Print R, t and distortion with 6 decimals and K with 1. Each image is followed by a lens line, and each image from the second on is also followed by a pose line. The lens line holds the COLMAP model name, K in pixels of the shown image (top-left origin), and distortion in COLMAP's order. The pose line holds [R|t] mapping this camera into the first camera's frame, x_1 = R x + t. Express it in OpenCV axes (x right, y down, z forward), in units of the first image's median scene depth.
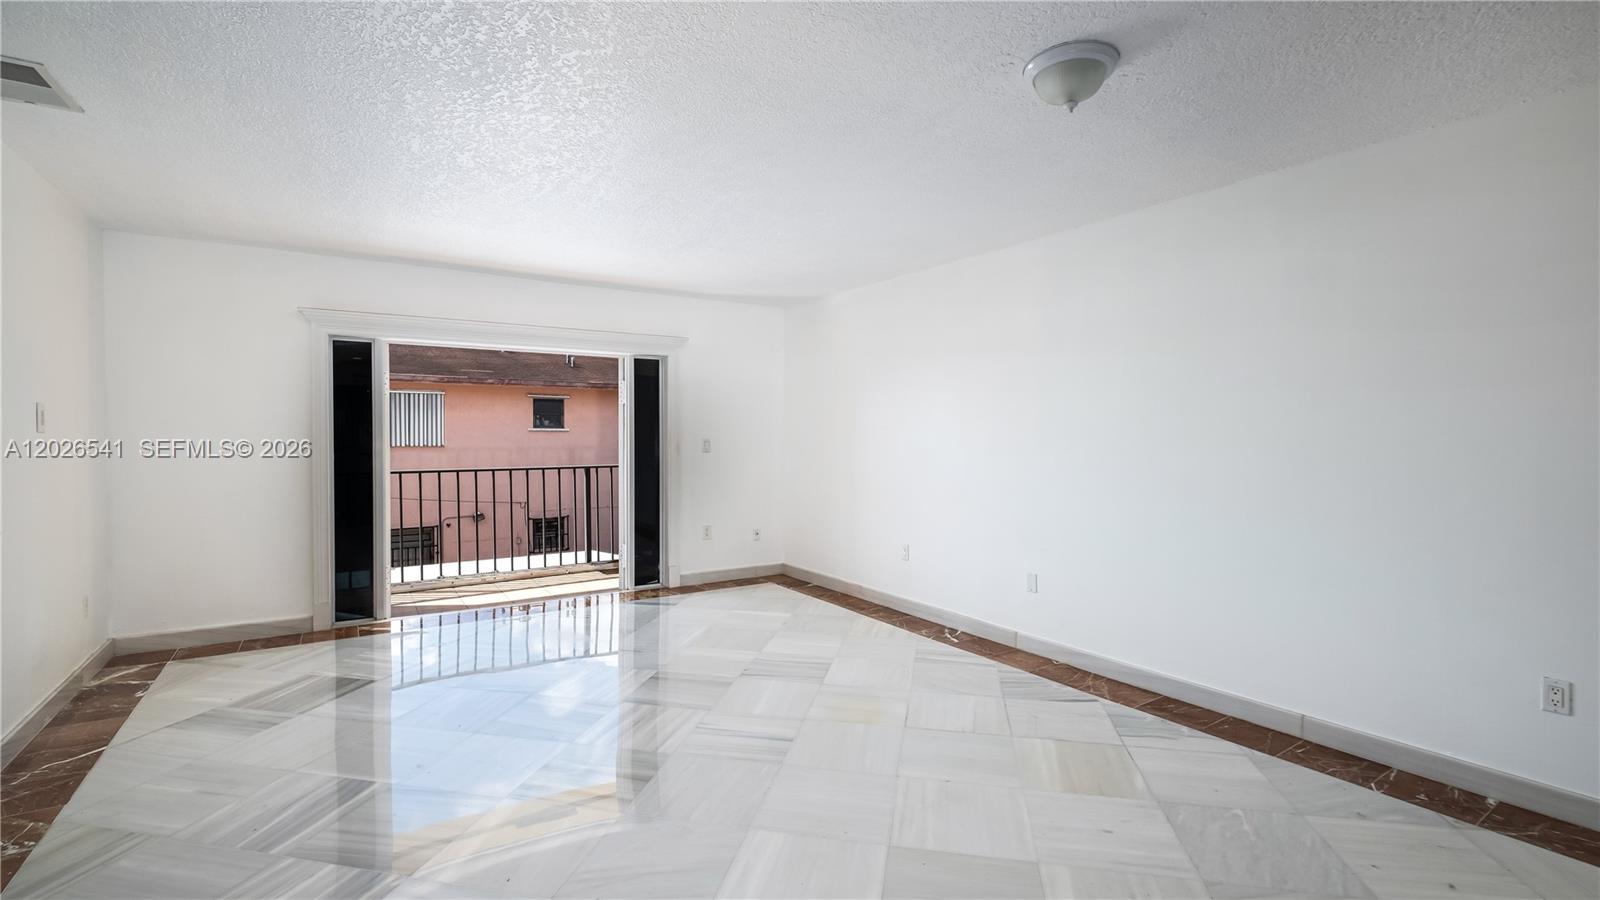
lens RADIAL K [[698.0, 0, 793.6], [0, 698.0, 451.3], [0, 0, 1]] dist [0.002133, -0.005435]
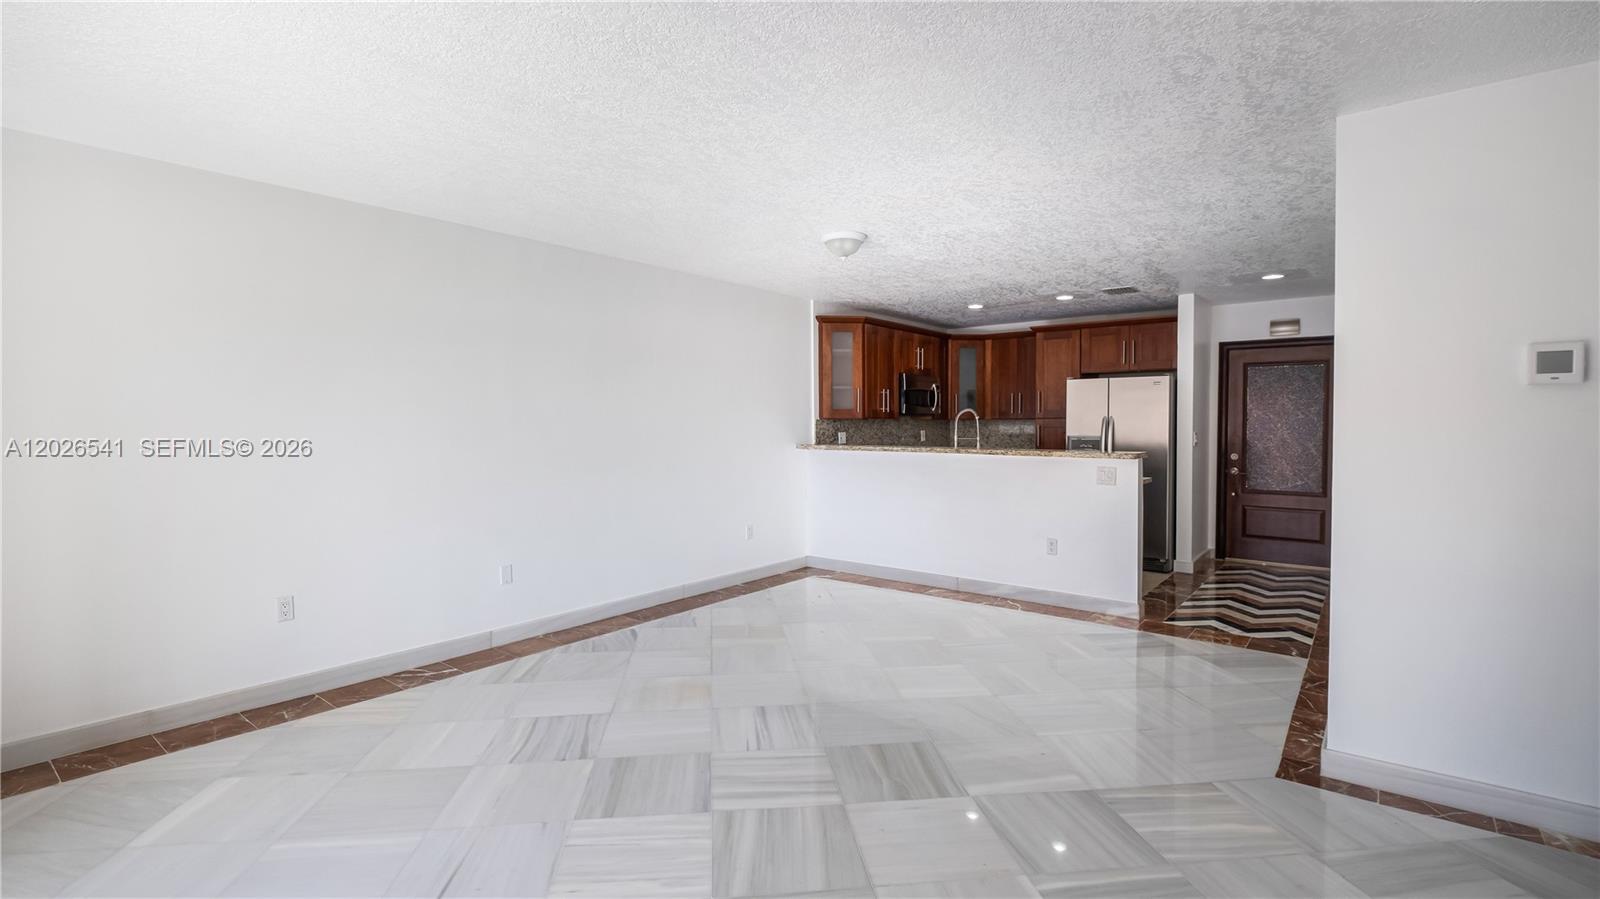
lens RADIAL K [[722.0, 0, 799.1], [0, 722.0, 442.5], [0, 0, 1]] dist [0.001024, 0.000062]
pose [[-0.319272, -0.022791, 0.947389, -0.789120], [0.029158, 0.999001, 0.033859, -0.025305], [-0.947214, 0.038434, -0.318289, 0.938004]]
